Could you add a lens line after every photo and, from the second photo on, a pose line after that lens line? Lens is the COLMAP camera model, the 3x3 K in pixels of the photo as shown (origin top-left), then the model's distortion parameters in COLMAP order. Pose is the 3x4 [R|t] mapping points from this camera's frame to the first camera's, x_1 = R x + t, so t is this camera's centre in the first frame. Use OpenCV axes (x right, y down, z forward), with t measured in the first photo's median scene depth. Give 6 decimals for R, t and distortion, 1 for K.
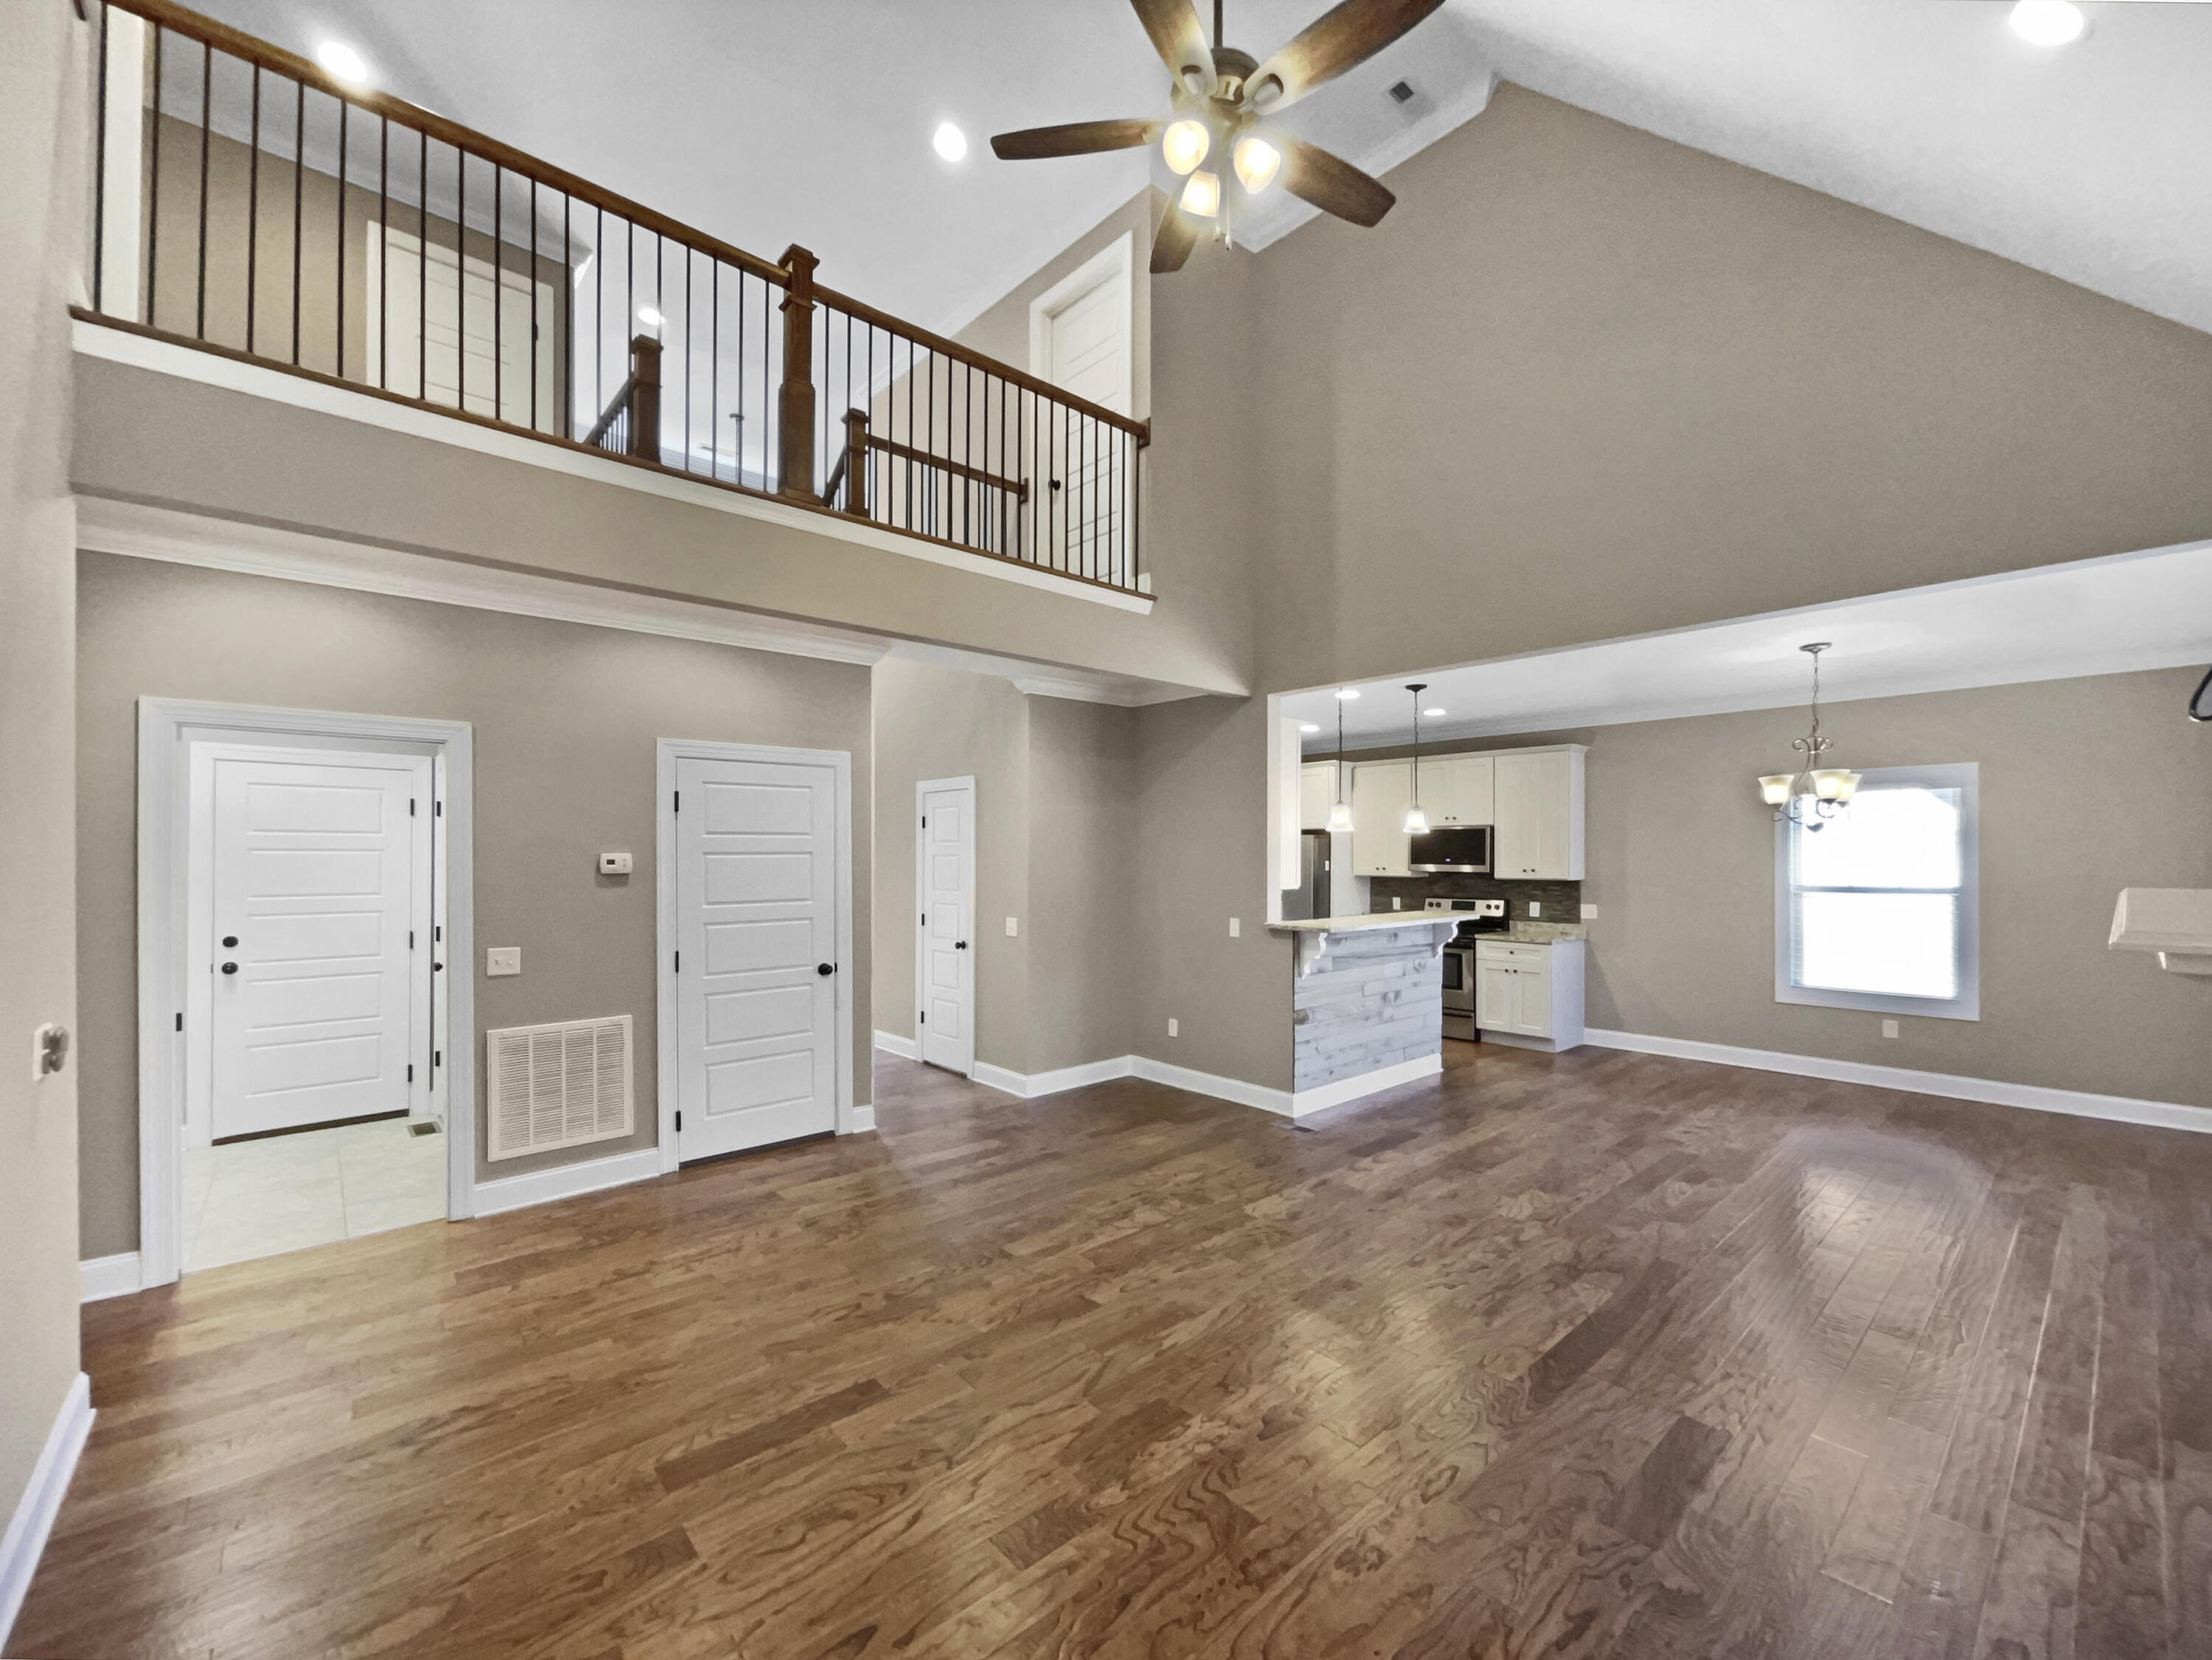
lens RADIAL K [[906.8, 0, 1038.9], [0, 906.8, 851.9], [0, 0, 1]] dist [0.000843, 0.000282]
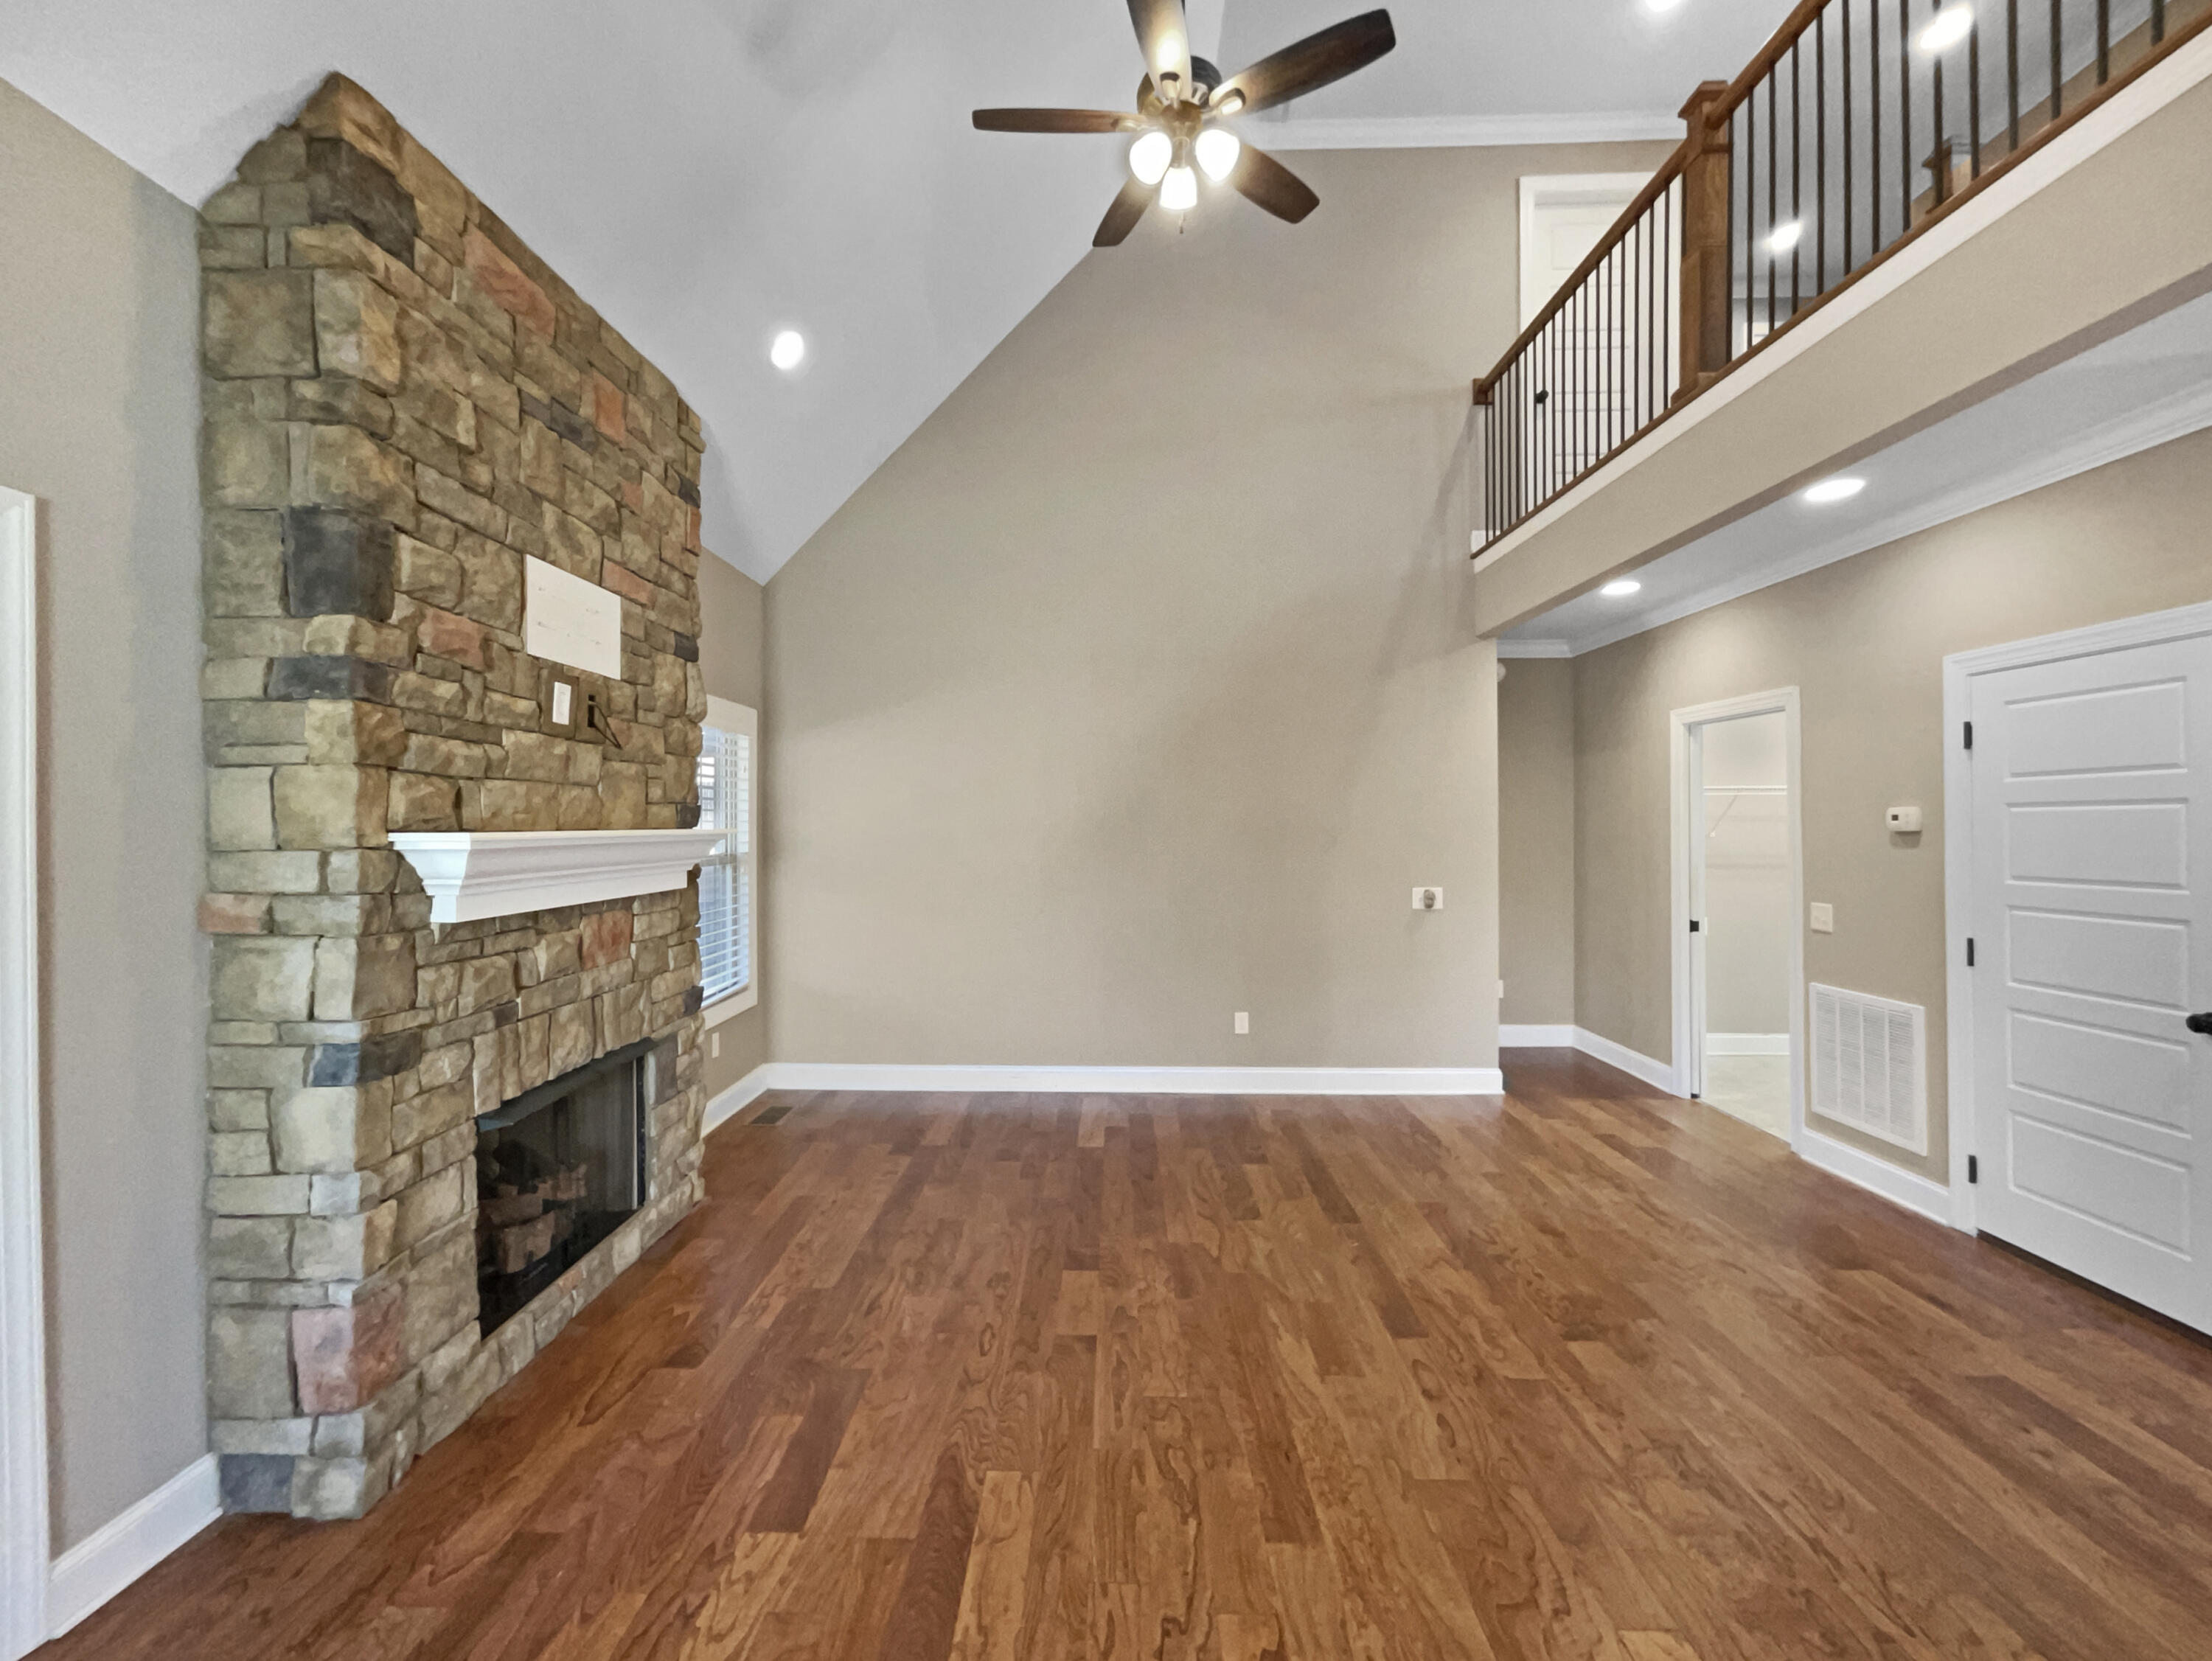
lens RADIAL K [[906.9, 0, 1101.0], [0, 906.9, 820.9], [0, 0, 1]] dist [0.000843, 0.000282]
pose [[-0.629657, -0.000675, -0.776873, 0.694266], [0.005450, 0.999971, -0.005286, 0.015630], [0.776854, -0.007562, -0.629635, 1.022117]]
